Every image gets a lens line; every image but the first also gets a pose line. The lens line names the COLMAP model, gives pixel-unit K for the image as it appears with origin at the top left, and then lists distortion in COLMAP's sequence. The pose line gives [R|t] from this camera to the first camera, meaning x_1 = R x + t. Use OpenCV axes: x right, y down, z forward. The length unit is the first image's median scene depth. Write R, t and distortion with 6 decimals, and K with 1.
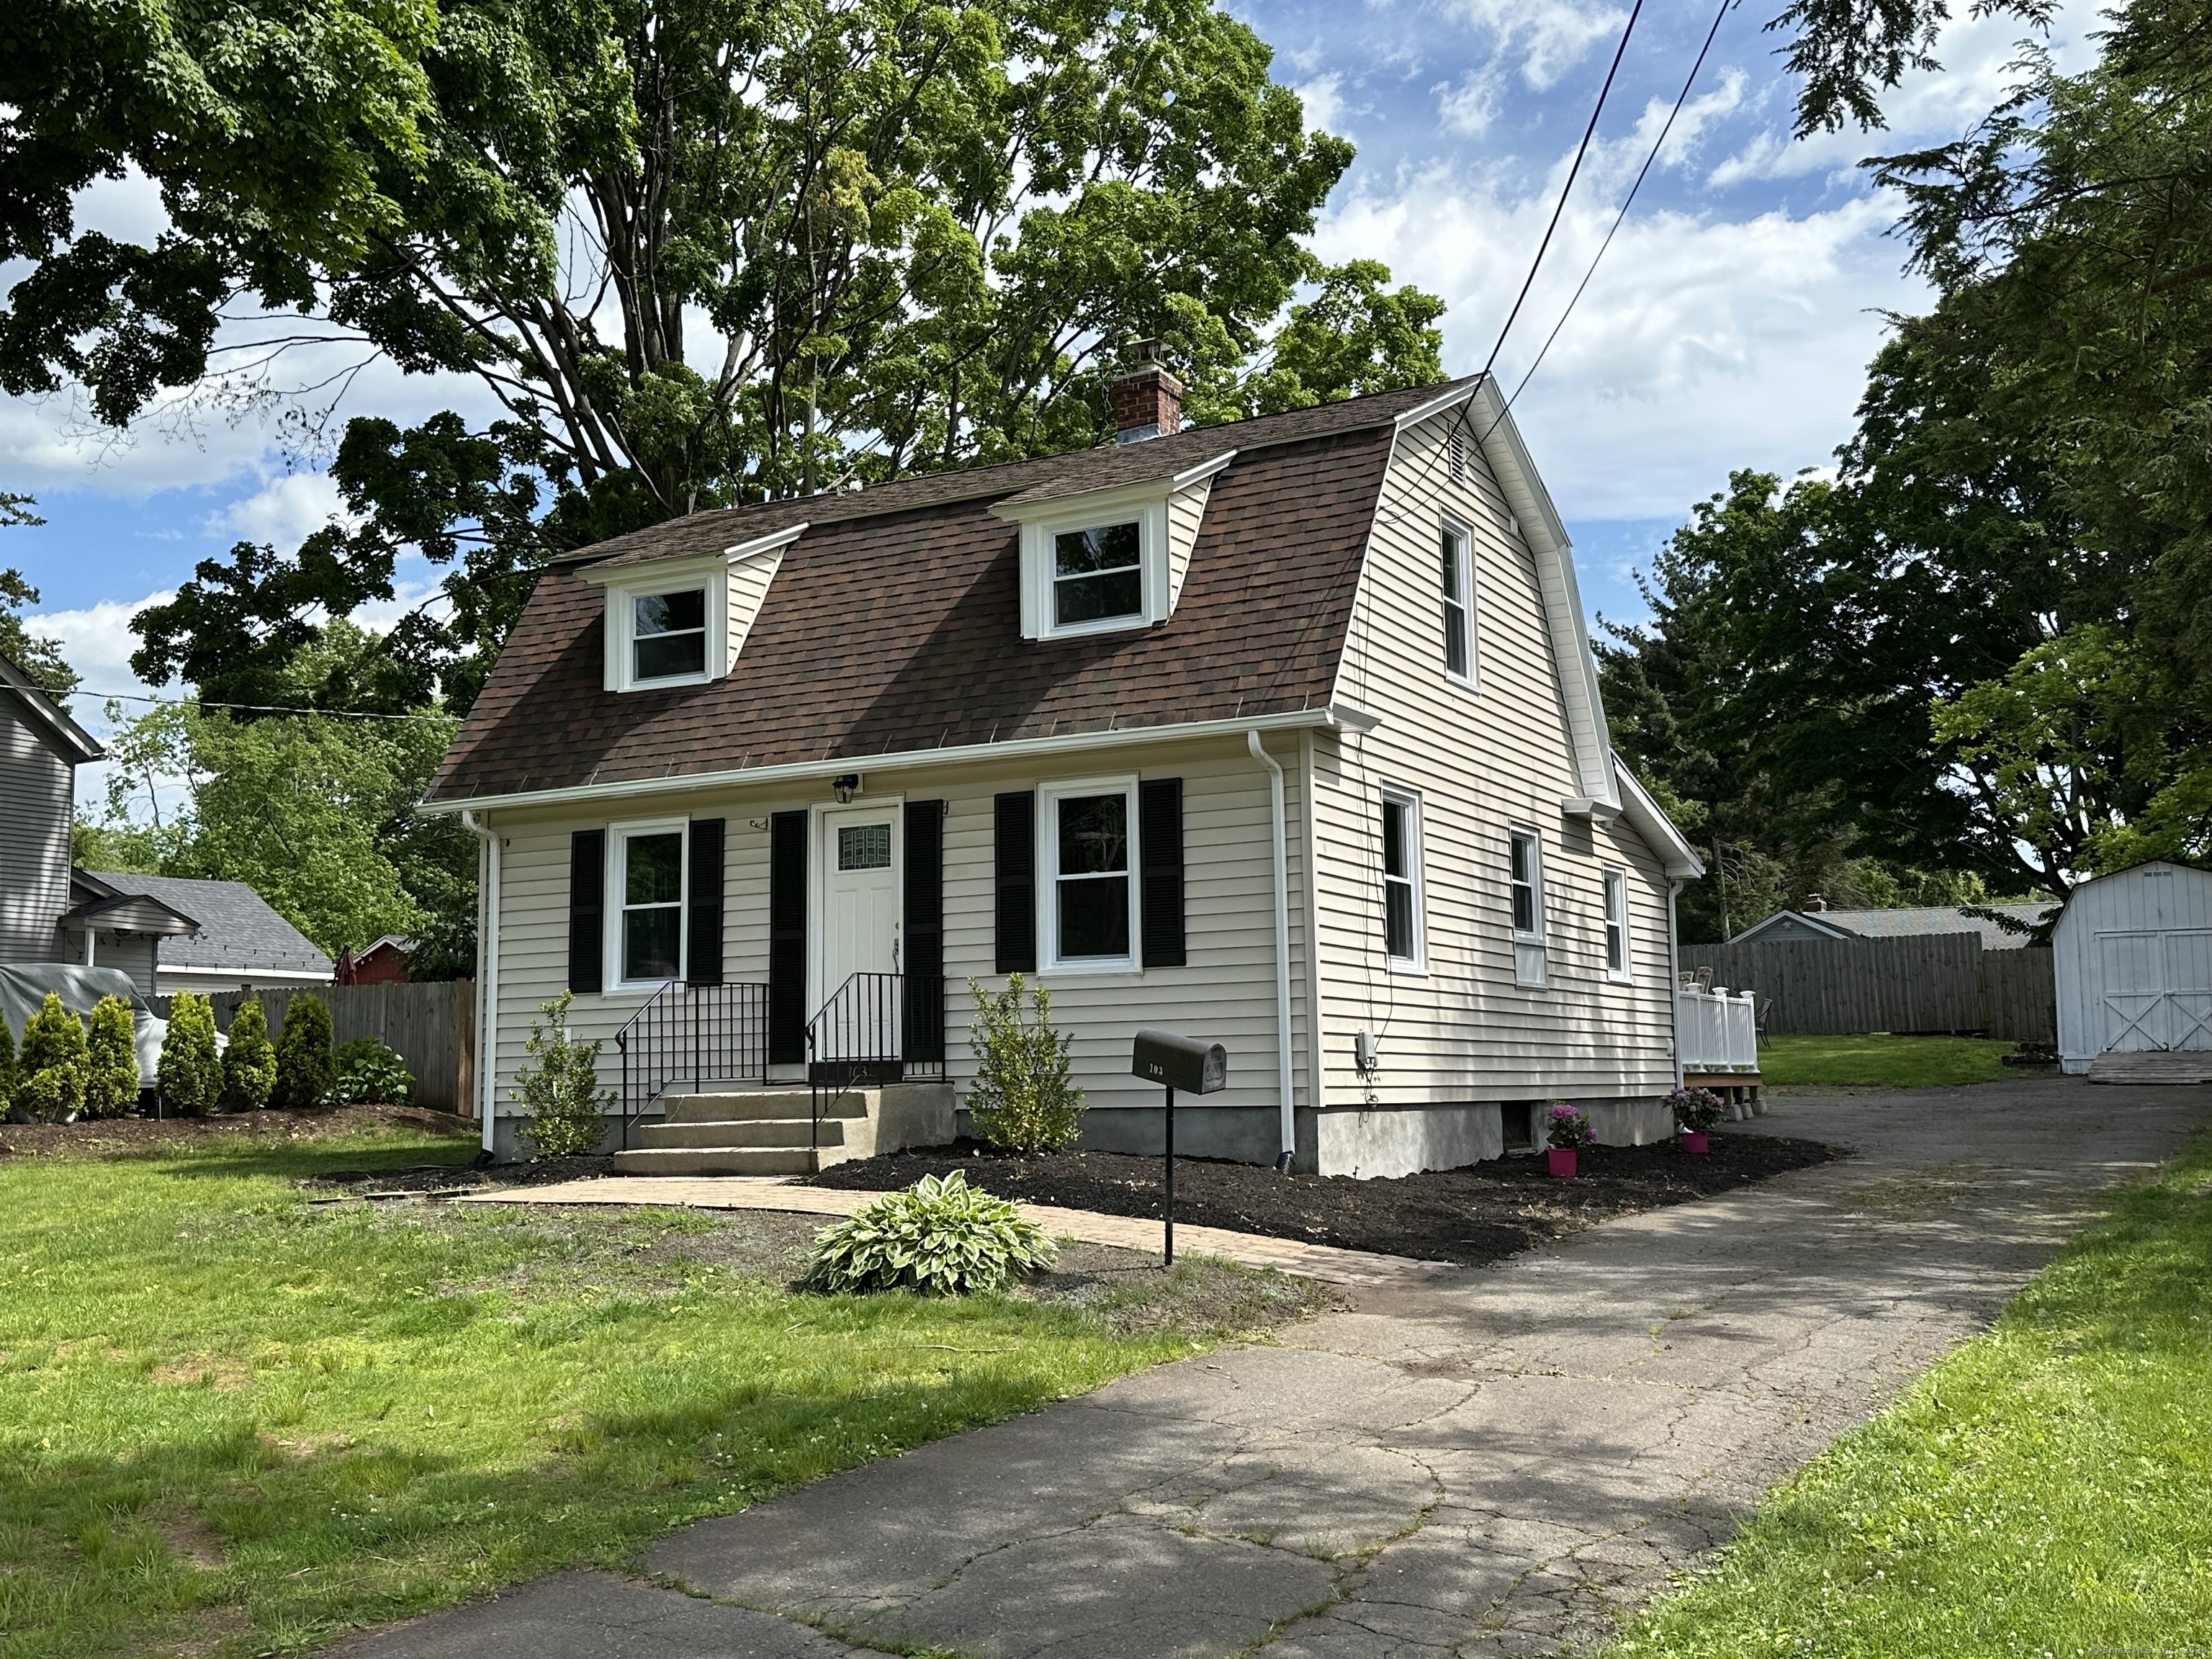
lens RADIAL K [[2140.0, 0, 1106.0], [0, 2140.0, 829.5], [0, 0, 1]] dist [0.155978, -0.373950]
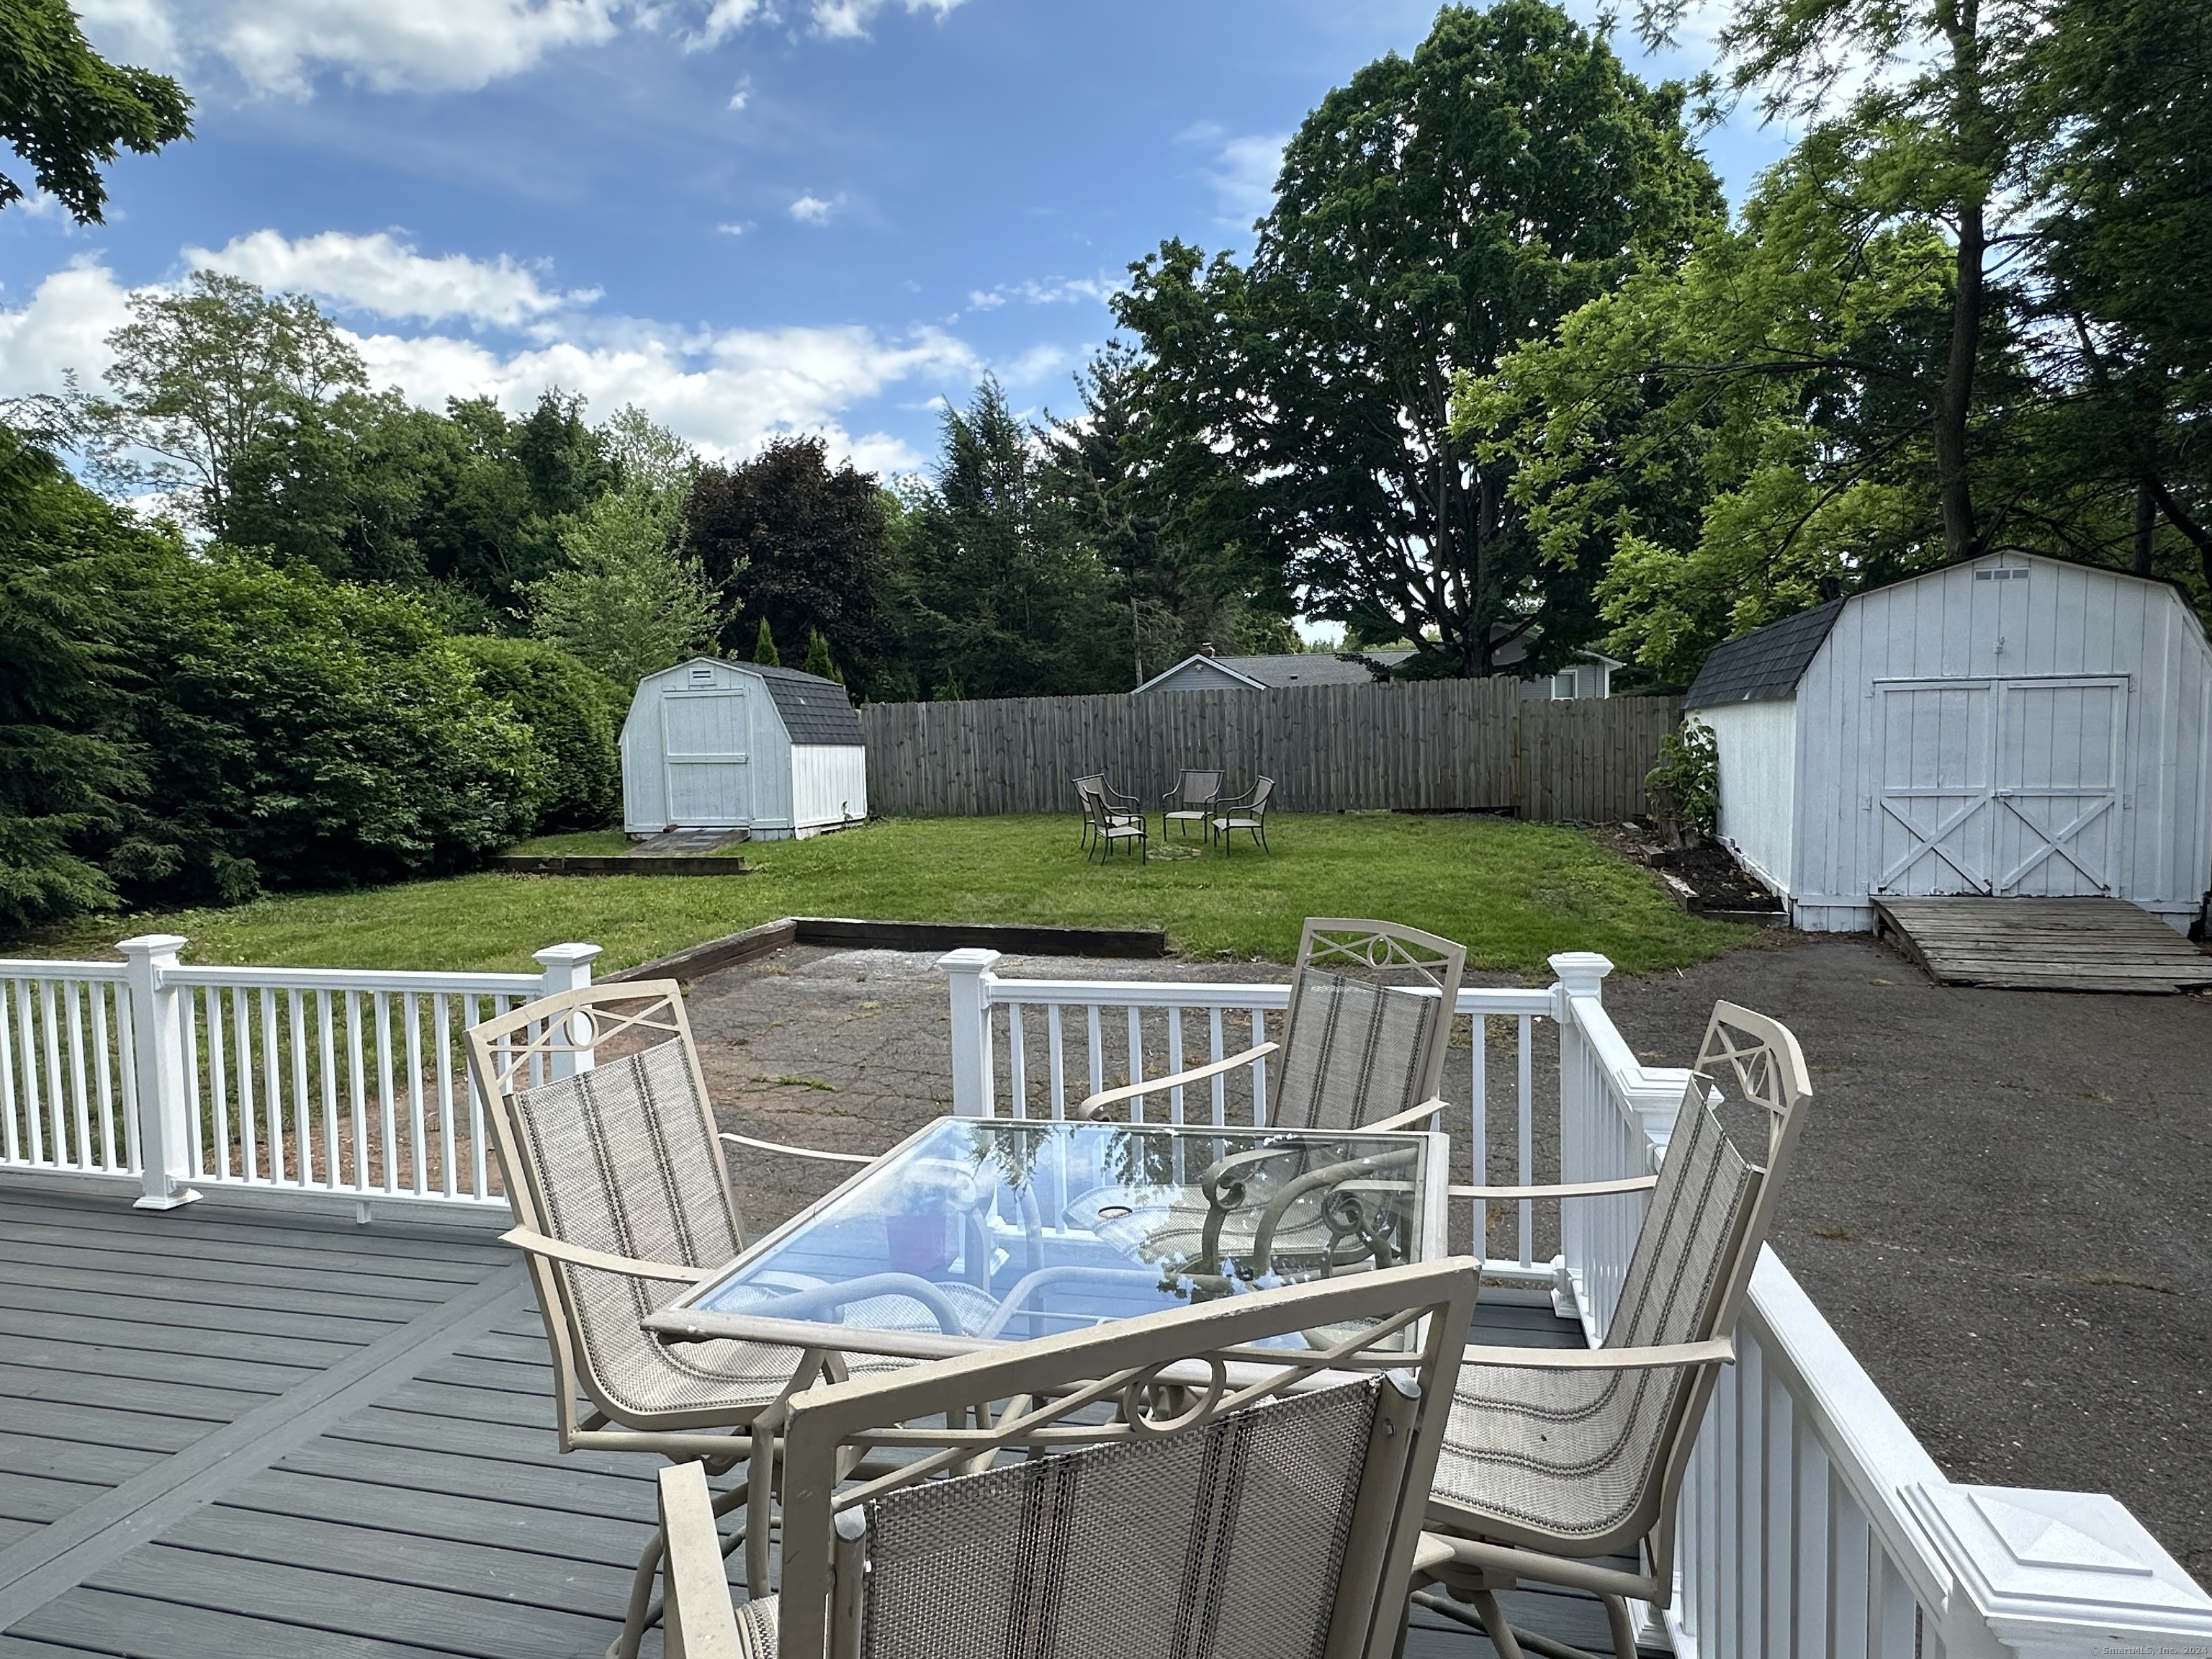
lens RADIAL K [[1270.7, 0, 1106.0], [0, 1270.7, 829.5], [0, 0, 1]] dist [-0.004523, 0.001457]
pose [[0.964262, -0.026883, 0.263583, 0.340258], [-0.018587, 0.985524, 0.168512, 0.063726], [-0.264298, -0.167389, 0.949804, 1.397077]]
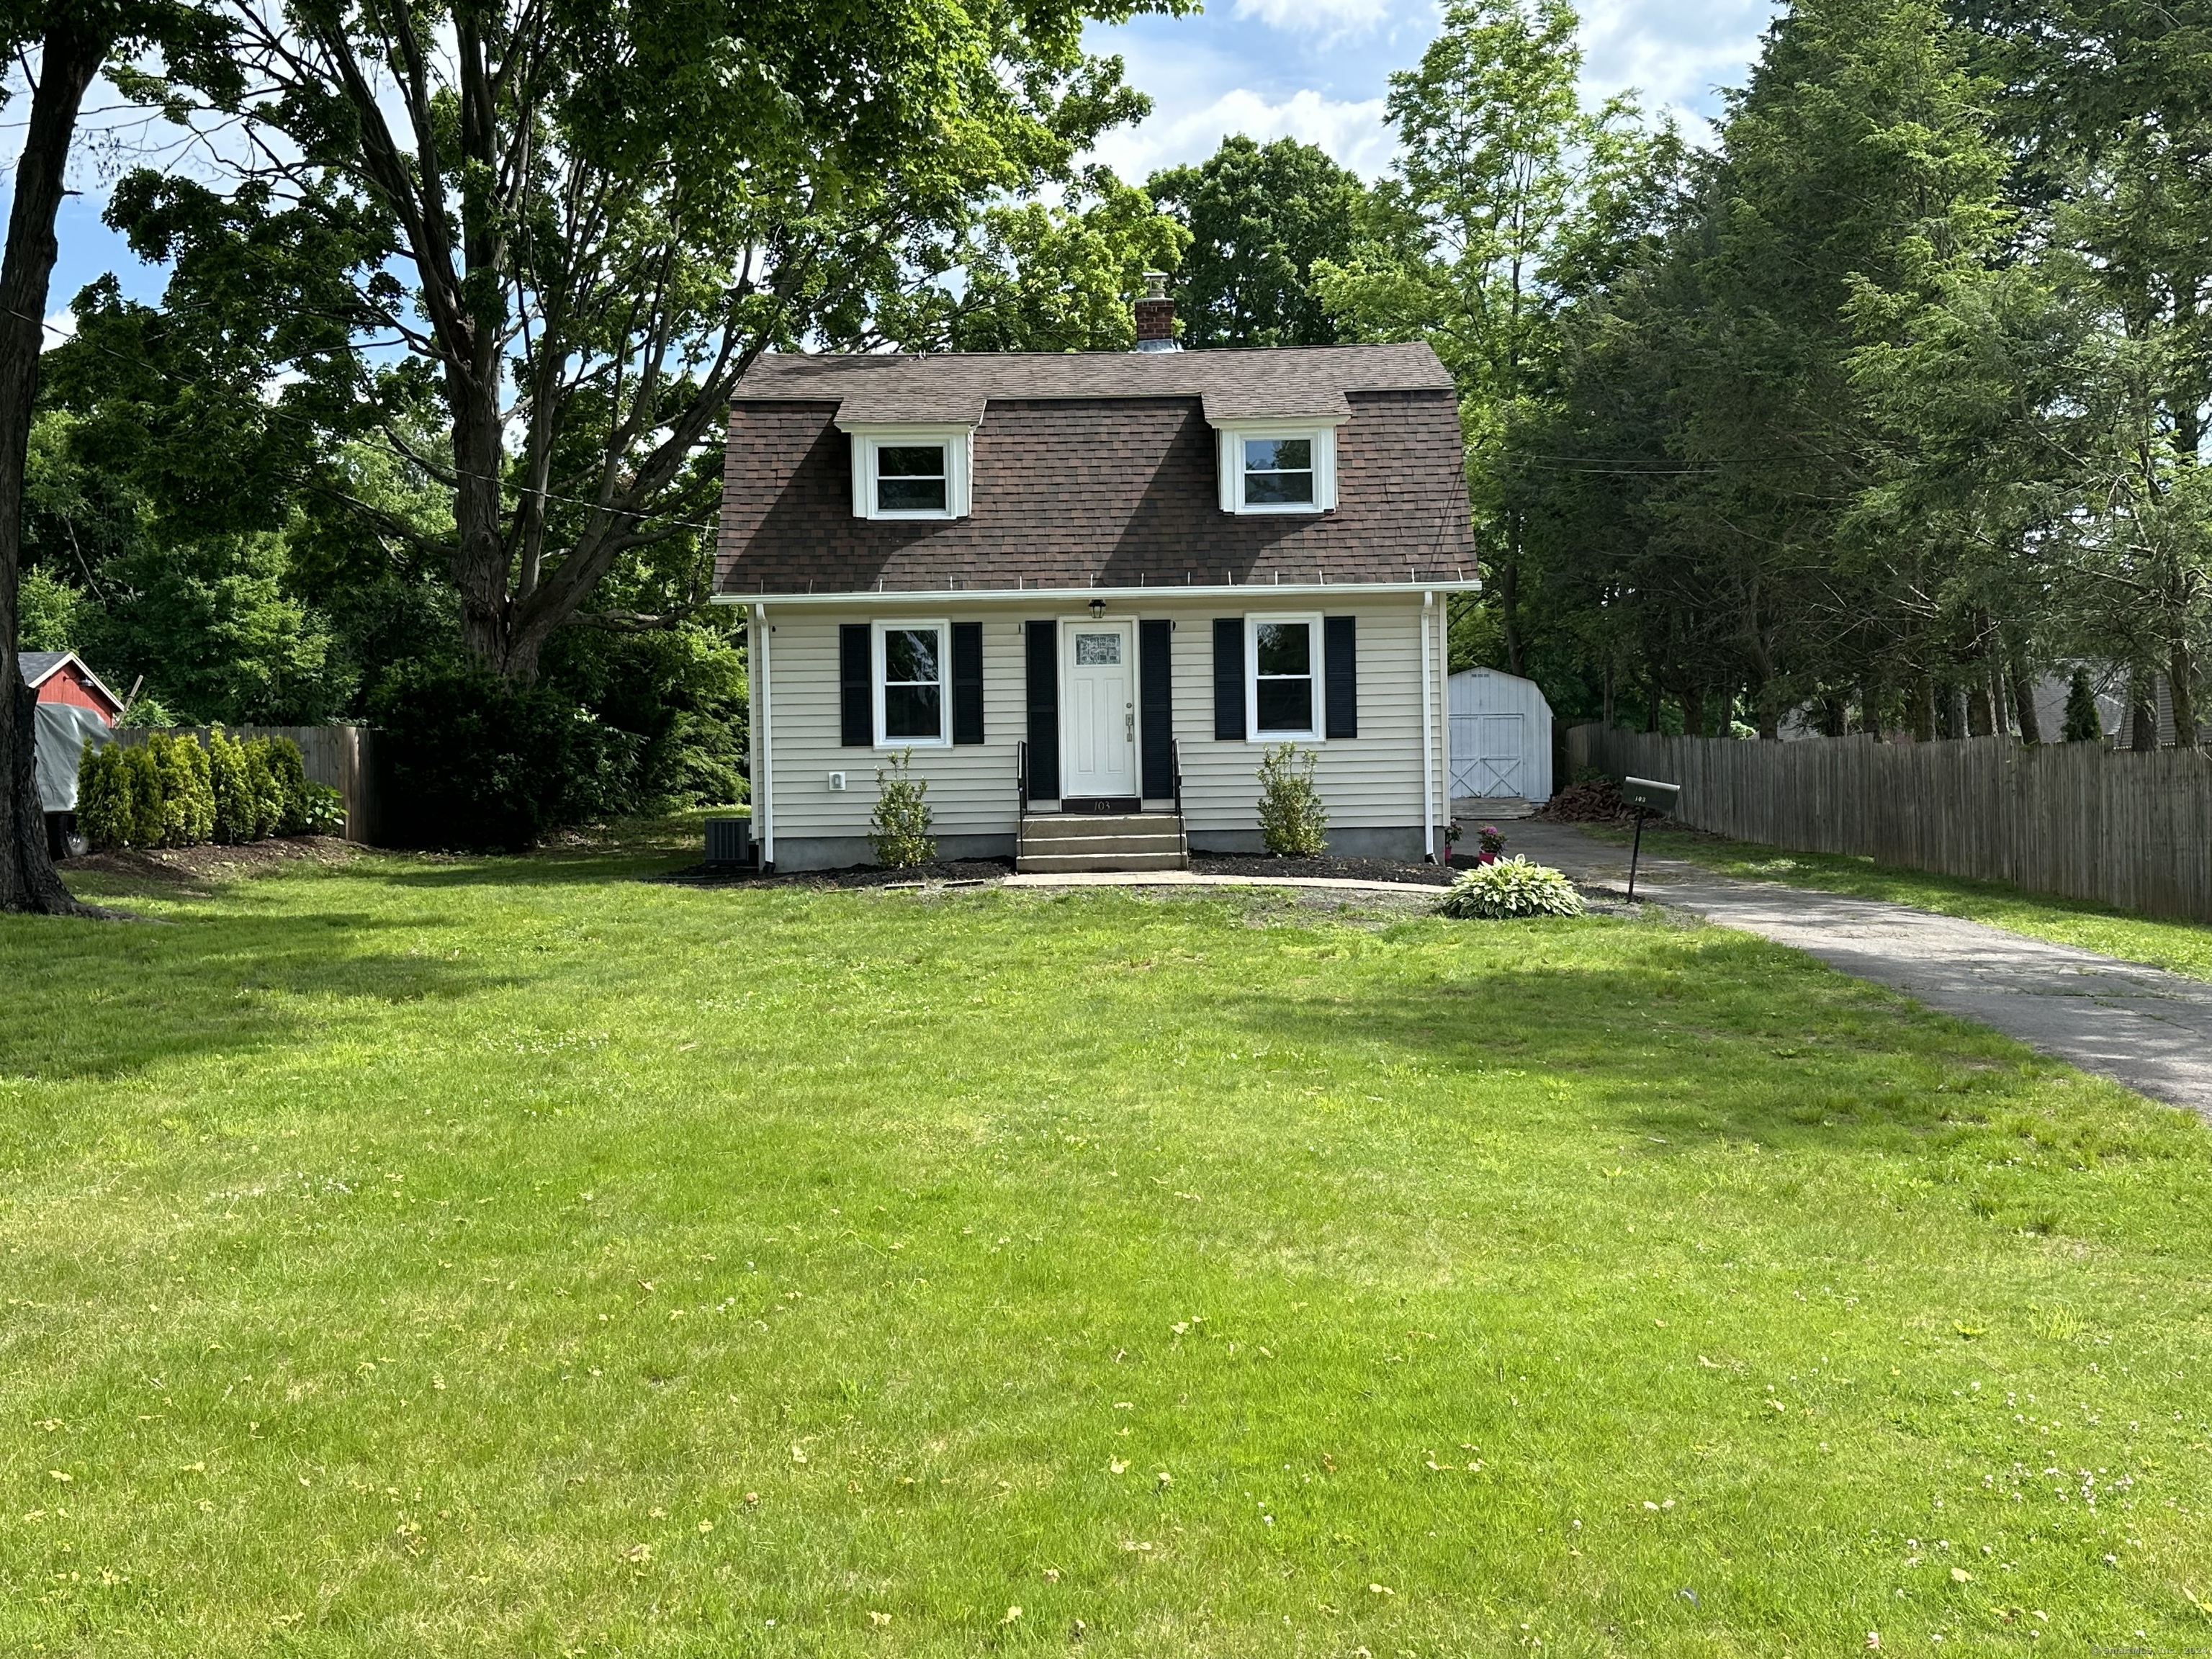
lens RADIAL K [[2140.0, 0, 1106.0], [0, 2140.0, 829.5], [0, 0, 1]] dist [0.155978, -0.373950]
pose [[0.881081, -0.001807, 0.472962, -0.756126], [-0.052625, 0.993409, 0.101830, -0.017350], [-0.470029, -0.114610, 0.875178, -0.254500]]
